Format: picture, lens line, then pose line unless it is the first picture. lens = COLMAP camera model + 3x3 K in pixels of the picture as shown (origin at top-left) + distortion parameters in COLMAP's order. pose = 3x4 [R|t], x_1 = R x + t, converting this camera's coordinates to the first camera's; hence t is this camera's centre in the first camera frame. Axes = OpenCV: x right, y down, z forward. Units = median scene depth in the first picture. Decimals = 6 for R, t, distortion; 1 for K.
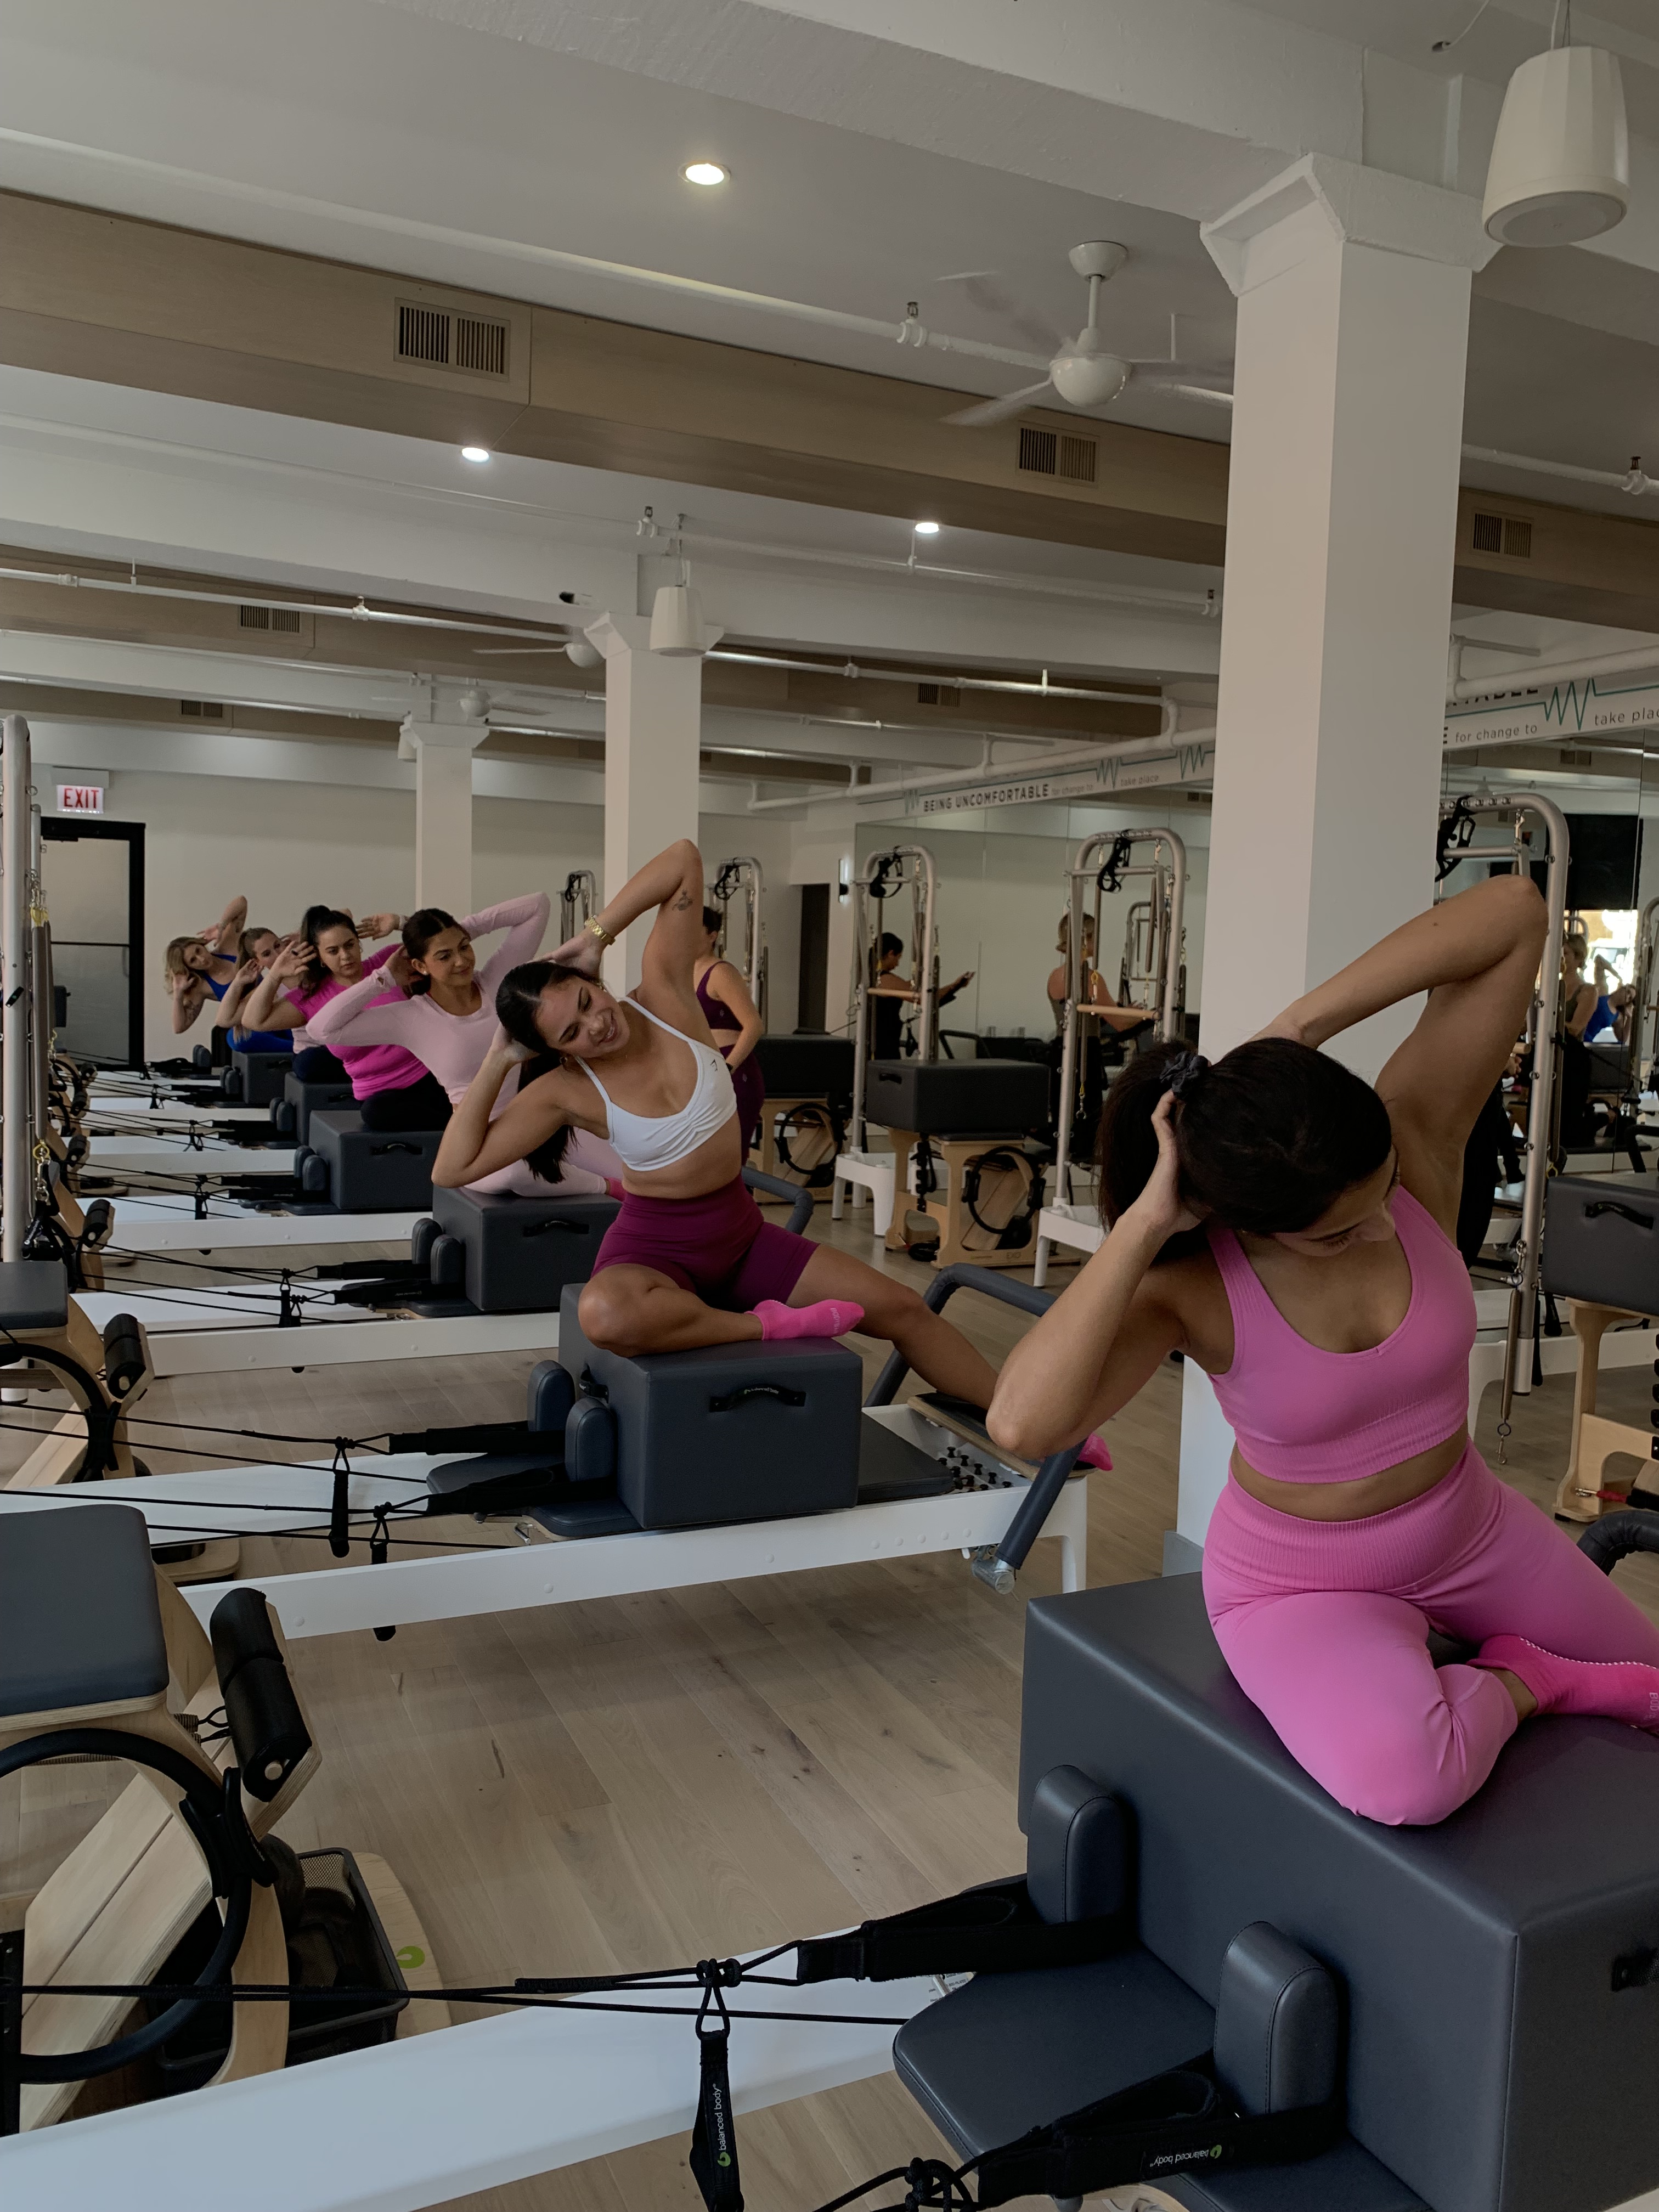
lens RADIAL K [[1665.3, 0, 834.7], [0, 1665.3, 1106.4], [0, 0, 1]] dist [0.005330, 0.000684]
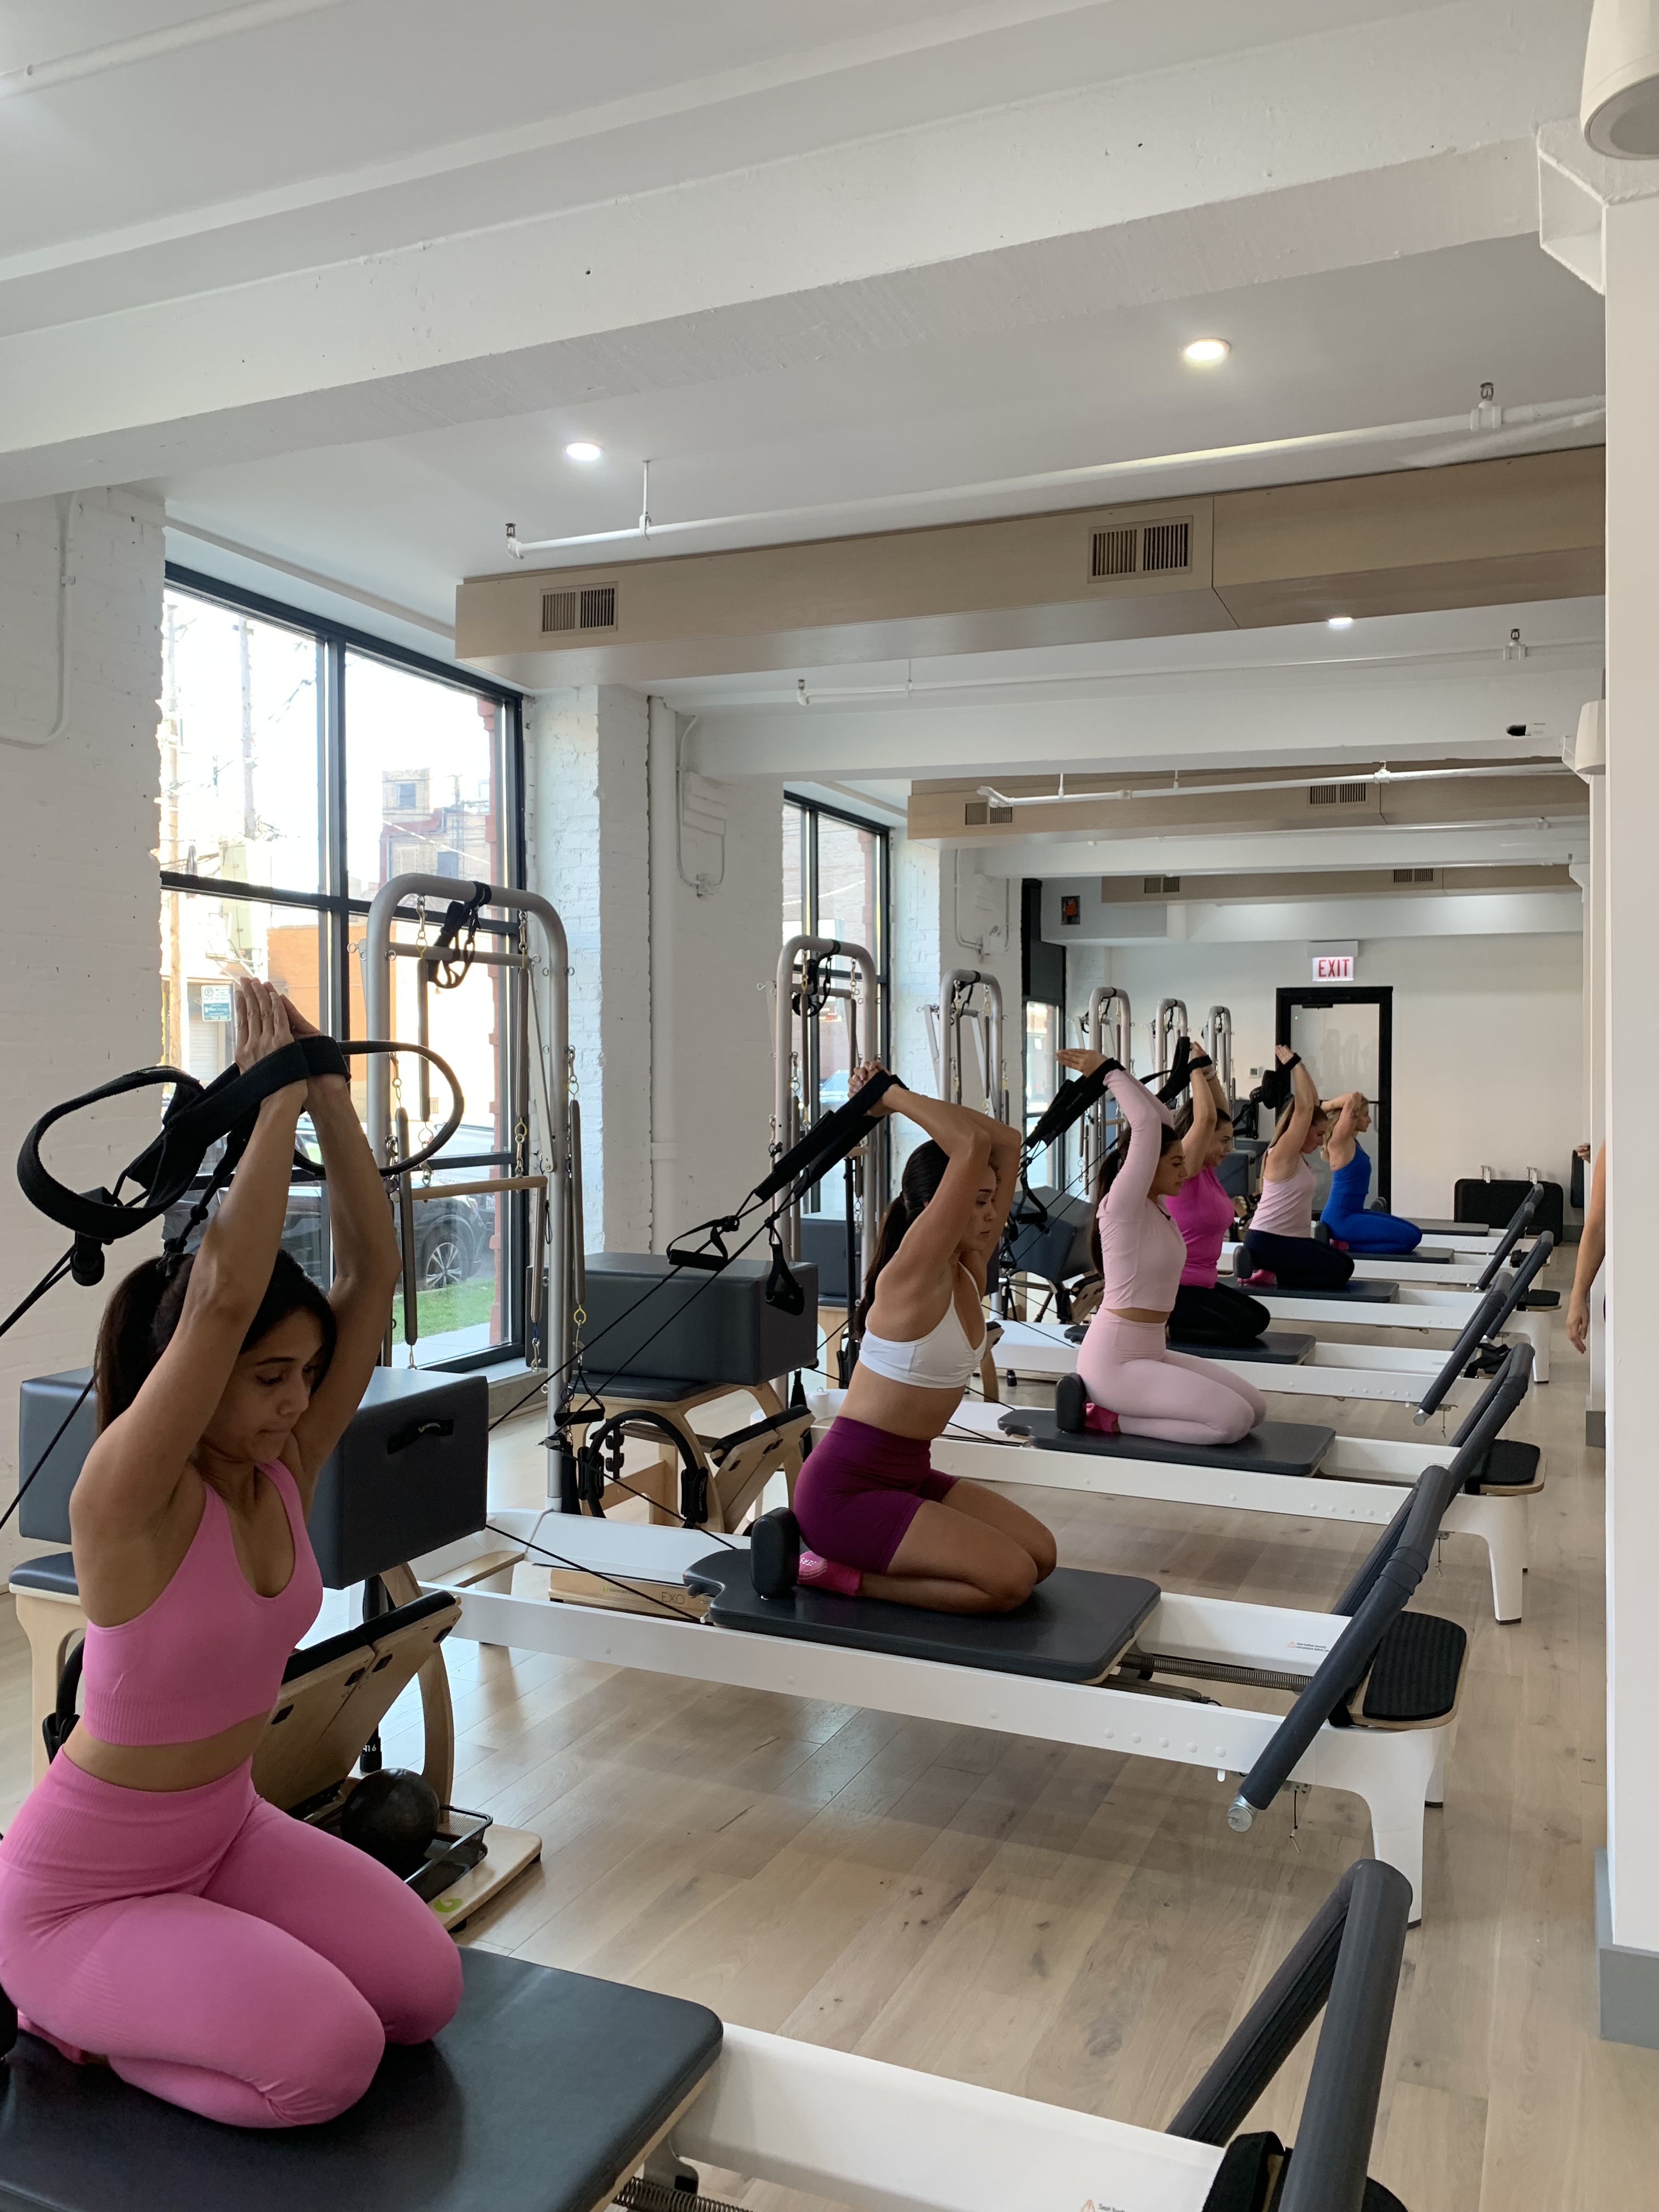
lens RADIAL K [[1665.3, 0, 833.6], [0, 1665.3, 1102.2], [0, 0, 1]] dist [0.005330, 0.000684]
pose [[0.654442, -0.018679, -0.755881, 0.296675], [-0.053108, 0.996090, -0.070596, -0.007907], [0.754245, 0.086344, 0.650891, 0.109664]]
